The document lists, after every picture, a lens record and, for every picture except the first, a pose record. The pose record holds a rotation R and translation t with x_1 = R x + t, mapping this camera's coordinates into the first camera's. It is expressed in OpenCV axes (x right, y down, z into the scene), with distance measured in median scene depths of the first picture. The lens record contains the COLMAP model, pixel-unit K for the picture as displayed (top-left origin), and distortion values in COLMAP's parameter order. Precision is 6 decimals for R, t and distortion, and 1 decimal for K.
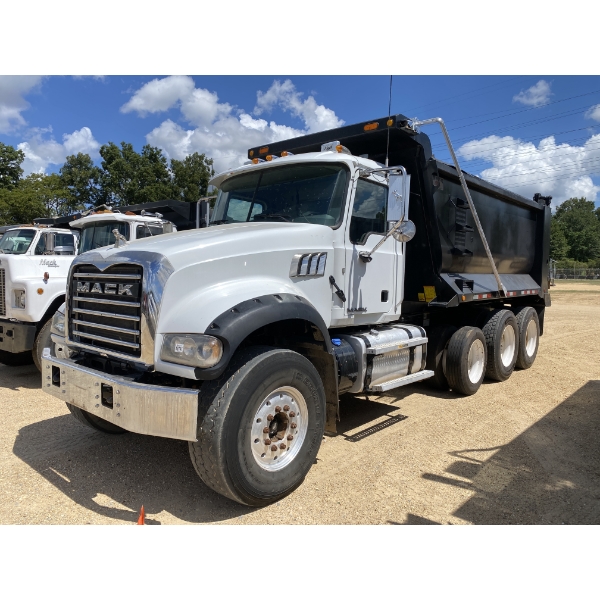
lens RADIAL K [[462.5, 0, 304.8], [0, 462.5, 294.8], [0, 0, 1]] dist [0.064604, -0.001753]
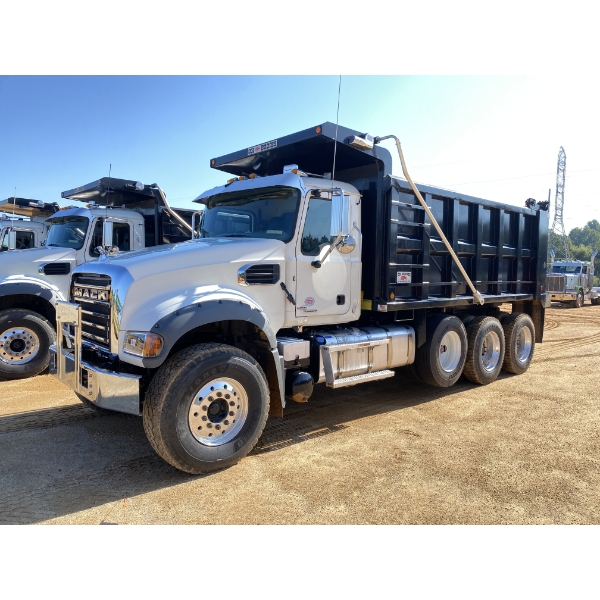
lens RADIAL K [[462.5, 0, 299.8], [0, 462.5, 300.2], [0, 0, 1]] dist [0.064604, -0.001753]
pose [[0.990261, 0.008658, -0.138952, 0.265418], [-0.006241, 0.999822, 0.017823, -0.019282], [0.139082, -0.016782, 0.990139, -0.147548]]
